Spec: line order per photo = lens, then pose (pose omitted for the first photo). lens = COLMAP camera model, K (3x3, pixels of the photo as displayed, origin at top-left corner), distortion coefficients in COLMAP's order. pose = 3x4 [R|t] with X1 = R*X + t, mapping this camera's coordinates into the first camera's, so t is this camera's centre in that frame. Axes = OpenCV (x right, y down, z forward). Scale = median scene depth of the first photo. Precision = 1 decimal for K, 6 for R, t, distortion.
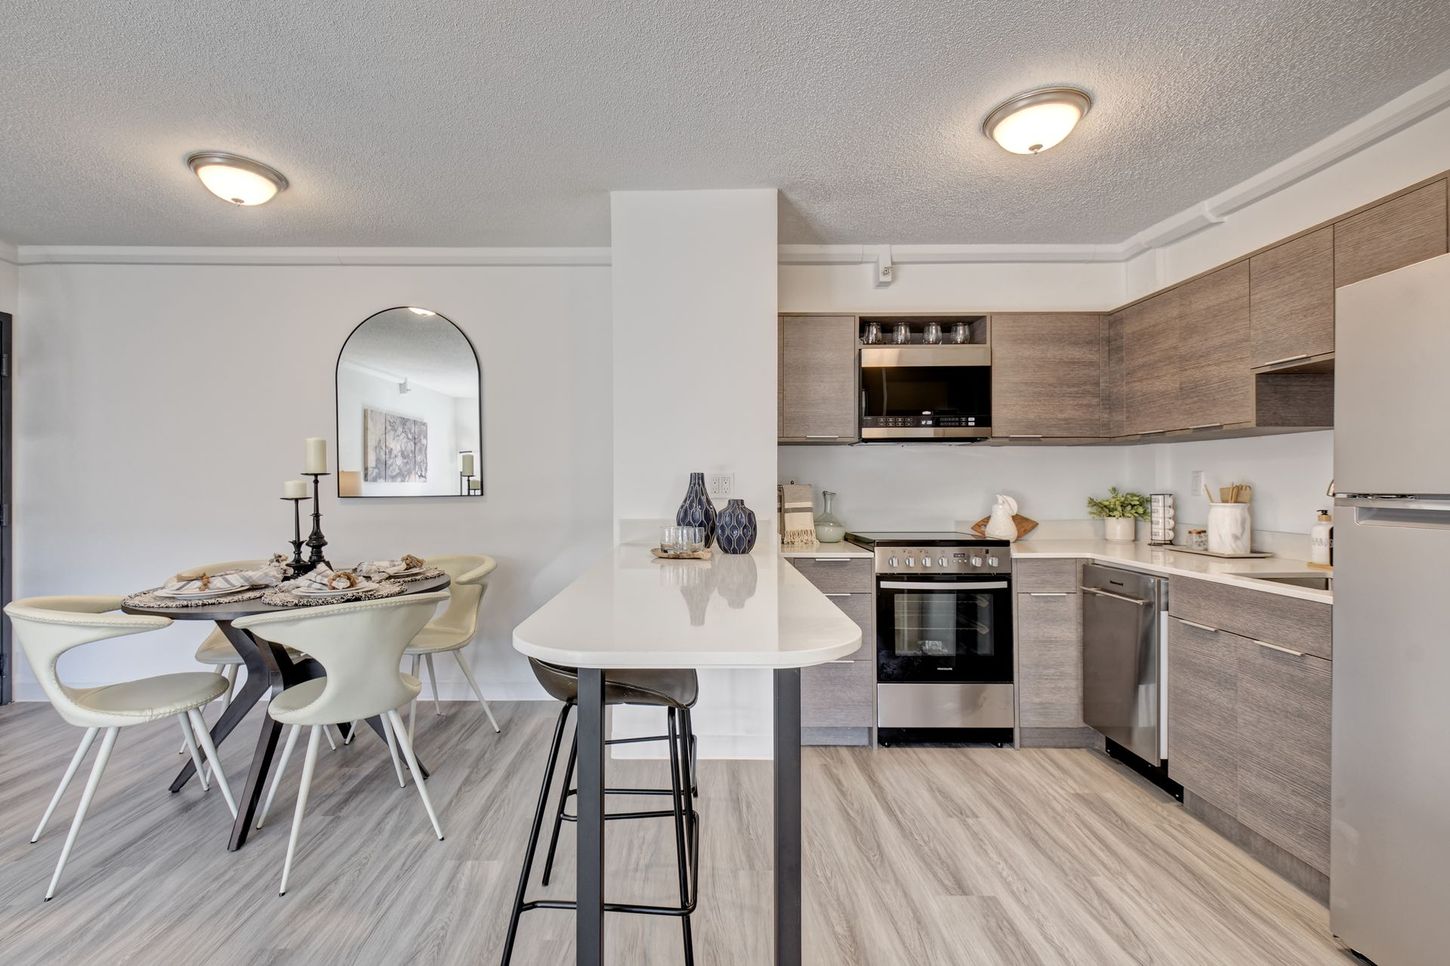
lens RADIAL K [[647.9, 0, 693.7], [0, 647.9, 475.8], [0, 0, 1]] dist [0.008006, -0.003476]
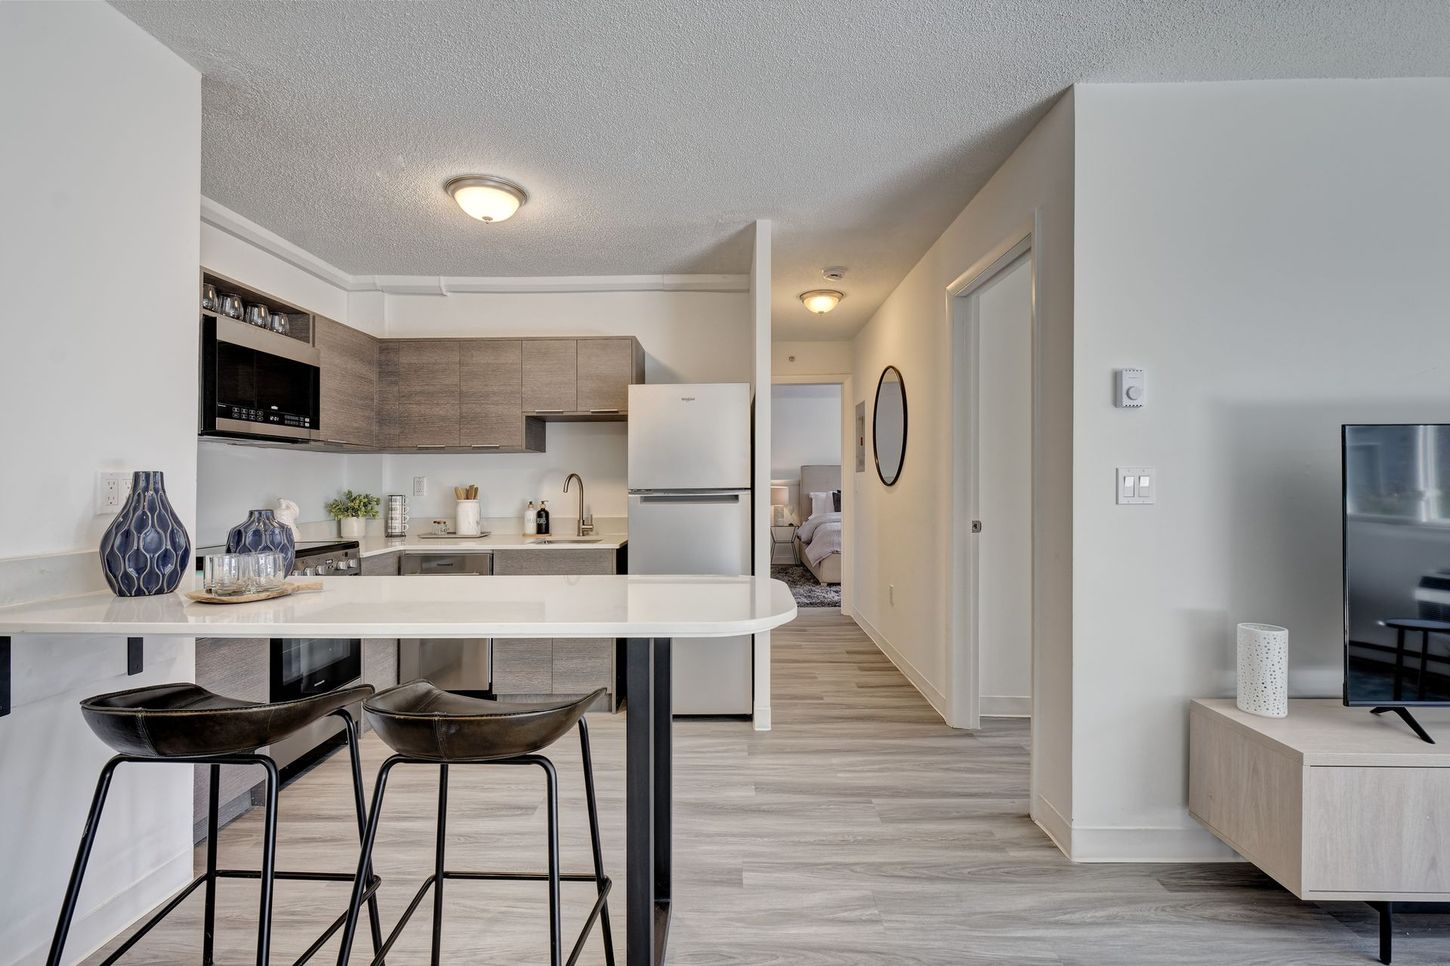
lens RADIAL K [[647.9, 0, 726.5], [0, 647.9, 476.1], [0, 0, 1]] dist [0.008006, -0.003476]
pose [[0.007659, 0.011291, 0.999907, -0.562829], [-0.003884, 0.999929, -0.011262, 0.004101], [-0.999963, -0.003797, 0.007703, 0.405444]]
